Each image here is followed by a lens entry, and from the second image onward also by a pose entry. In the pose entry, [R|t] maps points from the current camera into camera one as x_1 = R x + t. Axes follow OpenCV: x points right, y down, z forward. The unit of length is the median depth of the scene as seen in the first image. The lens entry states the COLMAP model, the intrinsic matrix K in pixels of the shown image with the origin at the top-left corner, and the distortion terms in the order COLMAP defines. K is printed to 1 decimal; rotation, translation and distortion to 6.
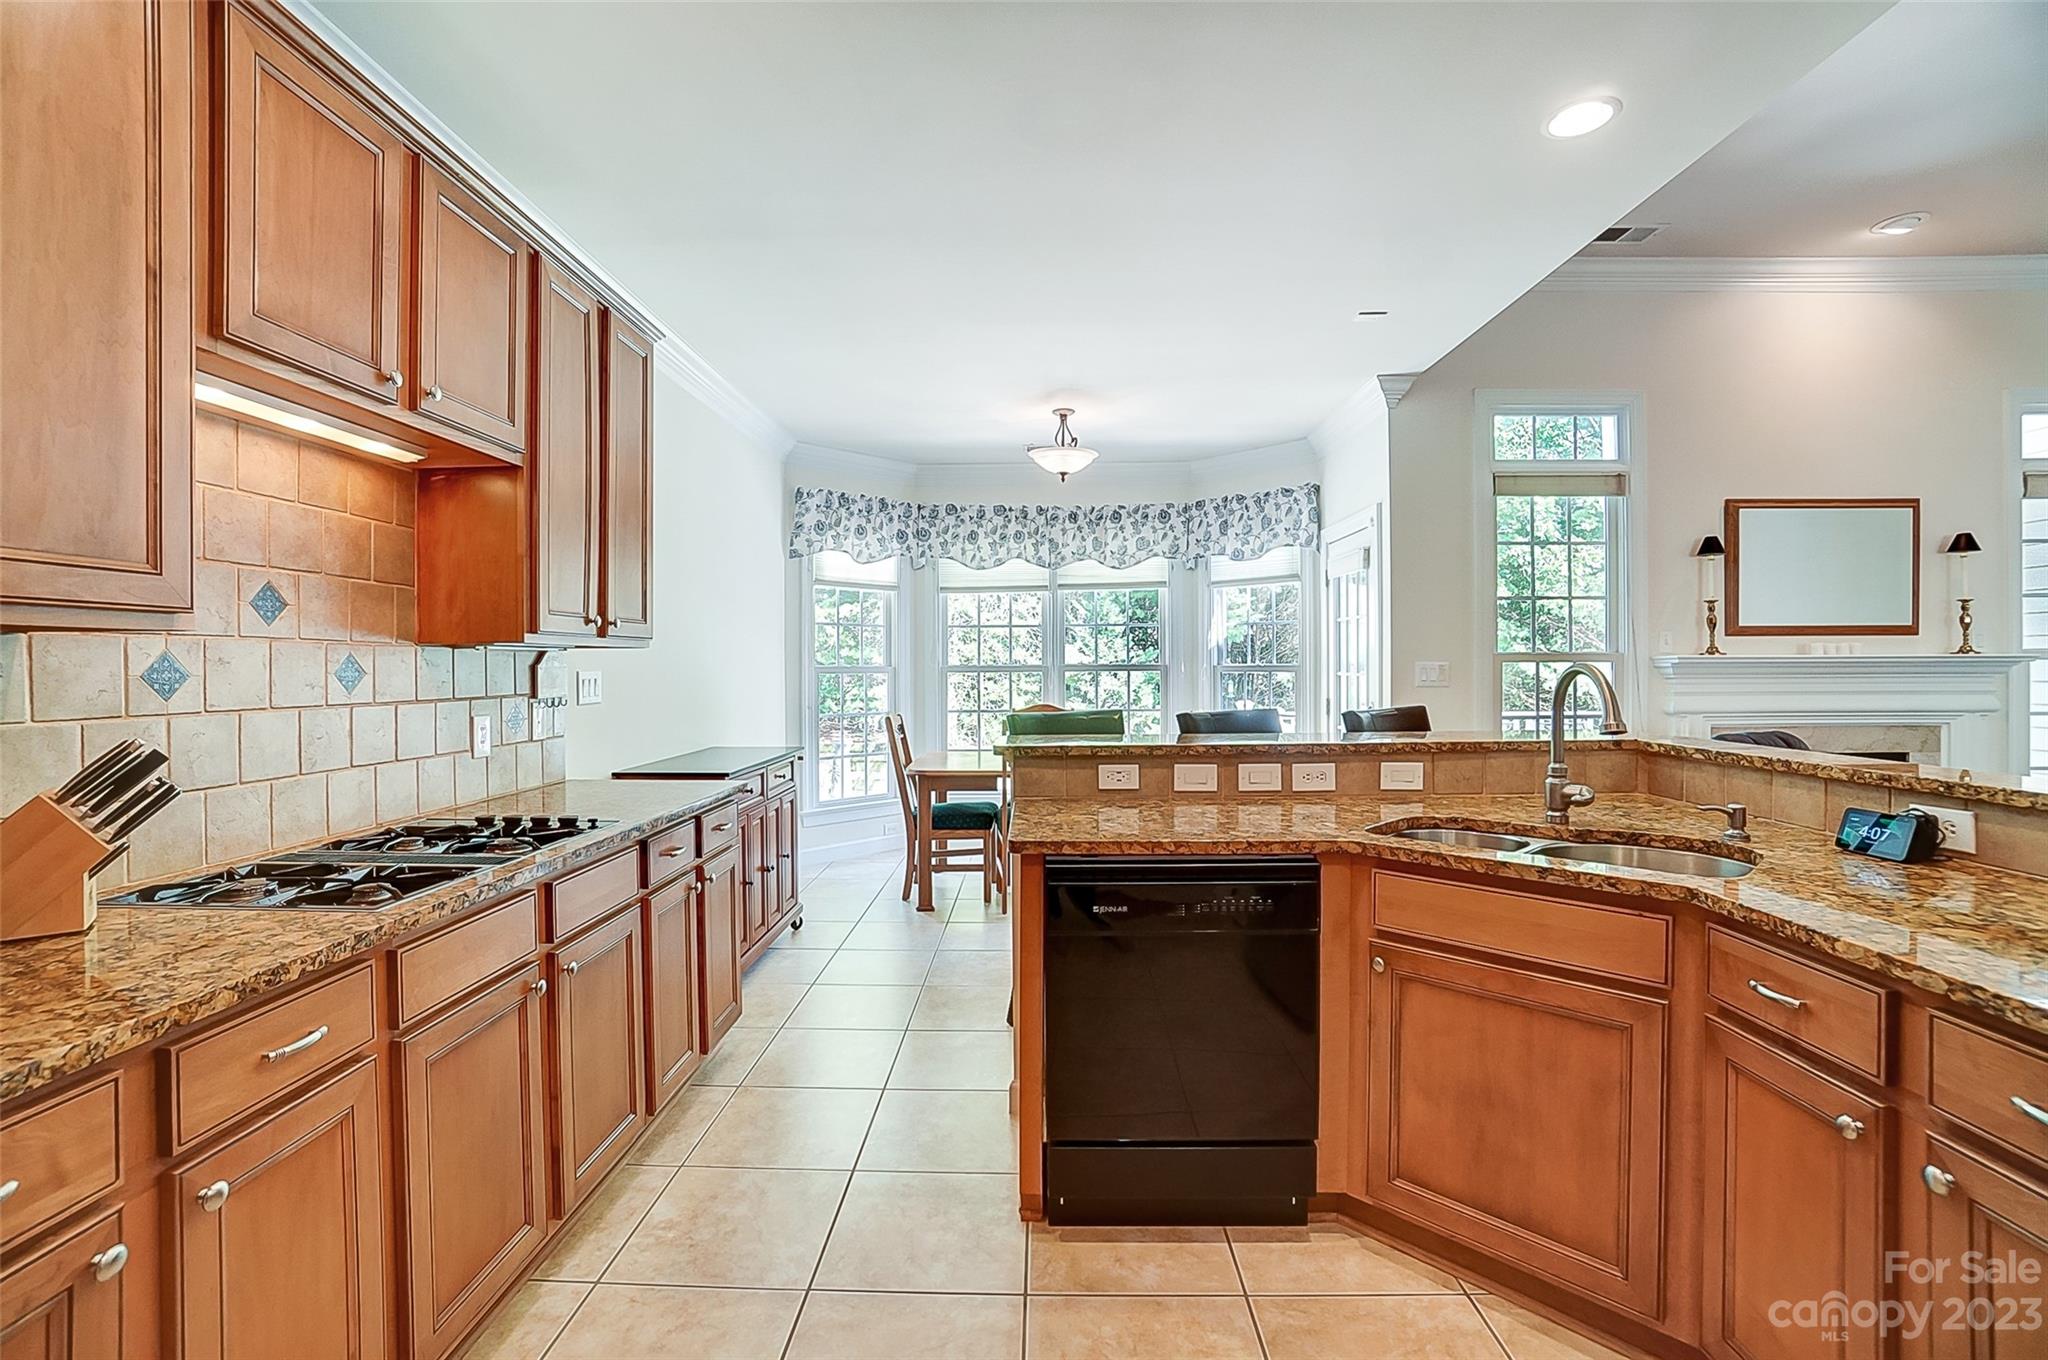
lens RADIAL K [[899.9, 0, 1024.6], [0, 899.9, 675.8], [0, 0, 1]] dist [-0.048501, 0.011077]
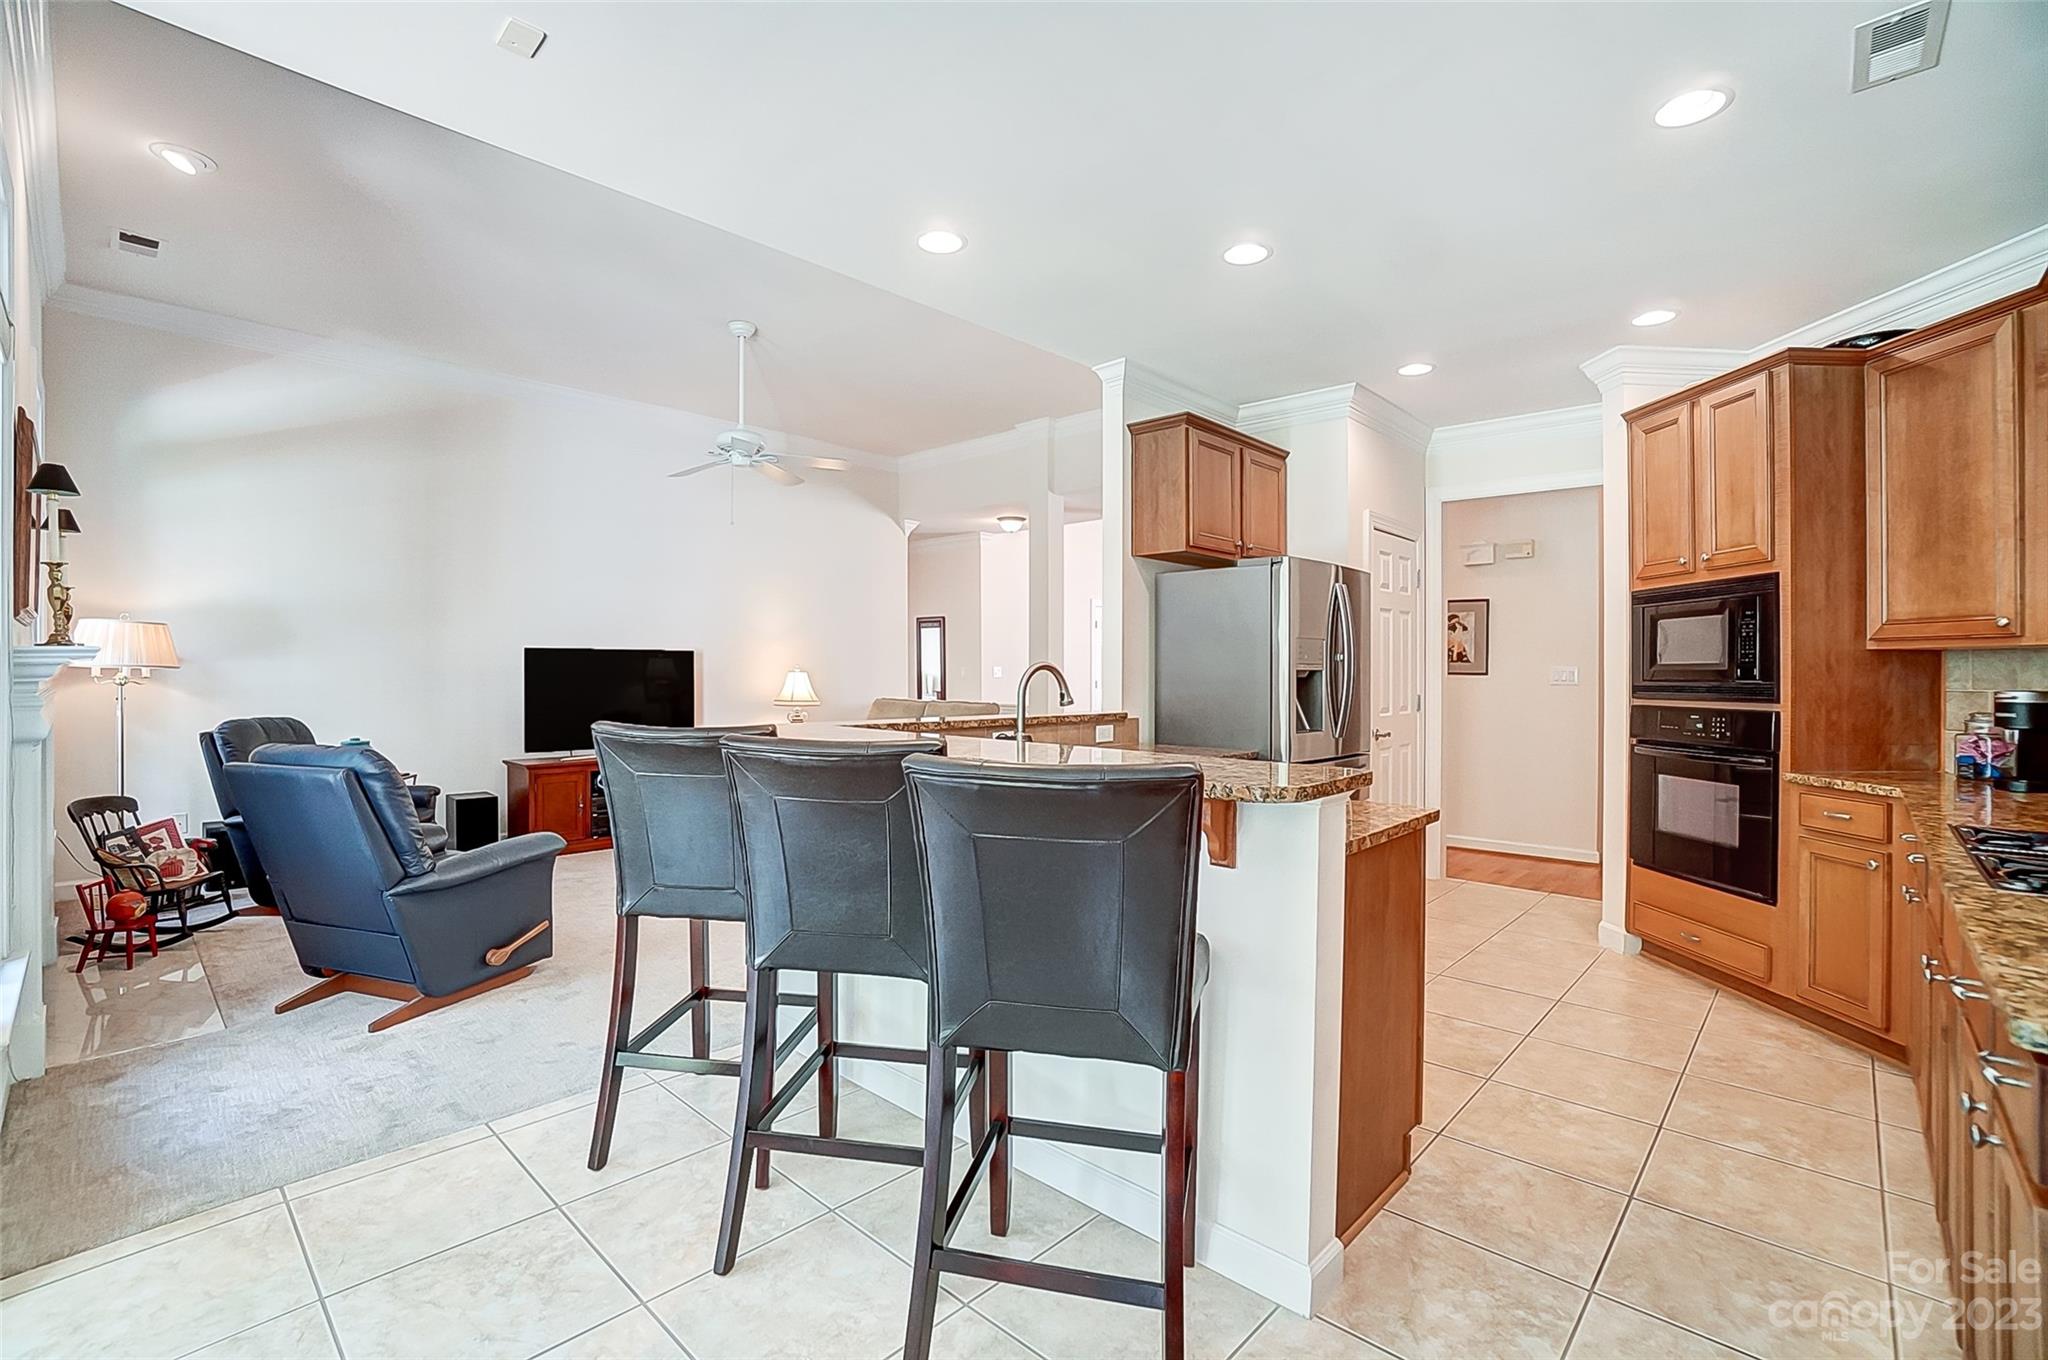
lens RADIAL K [[899.9, 0, 1024.8], [0, 899.9, 670.1], [0, 0, 1]] dist [-0.048501, 0.011077]
pose [[-0.748631, 0.003186, 0.662979, -0.182630], [0.005299, 0.999985, 0.001177, -0.000803], [-0.662966, 0.004394, -0.748637, 0.963337]]
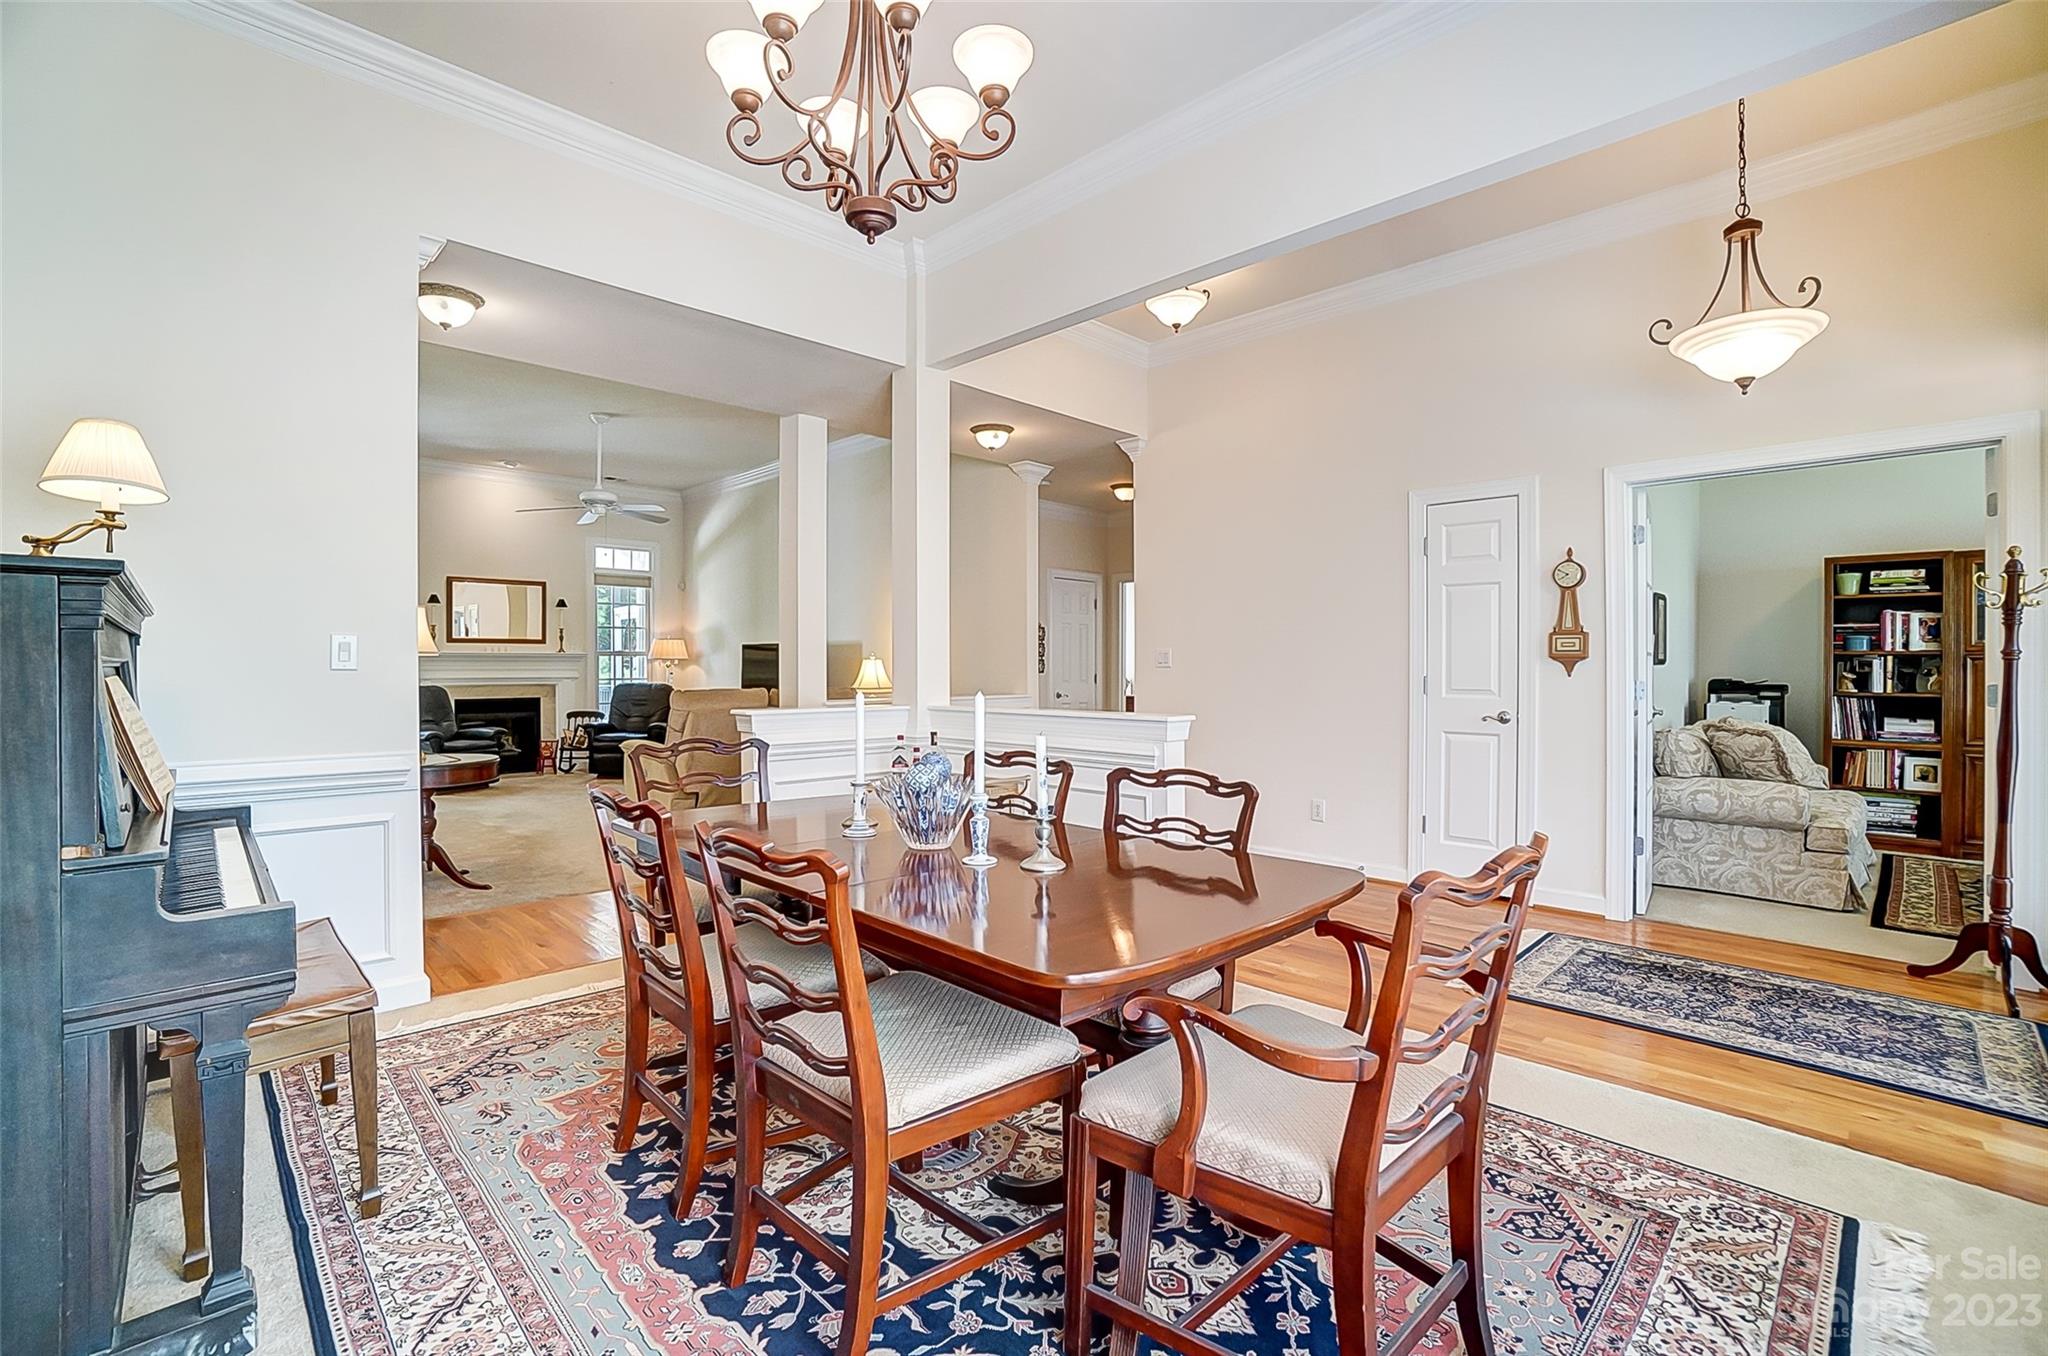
lens RADIAL K [[899.9, 0, 1009.0], [0, 899.9, 673.1], [0, 0, 1]] dist [-0.048501, 0.011077]
pose [[0.699255, -0.002645, 0.714868, 0.233207], [0.001557, 0.999996, 0.002177, 0.023758], [-0.714871, -0.000409, 0.699256, -1.401103]]
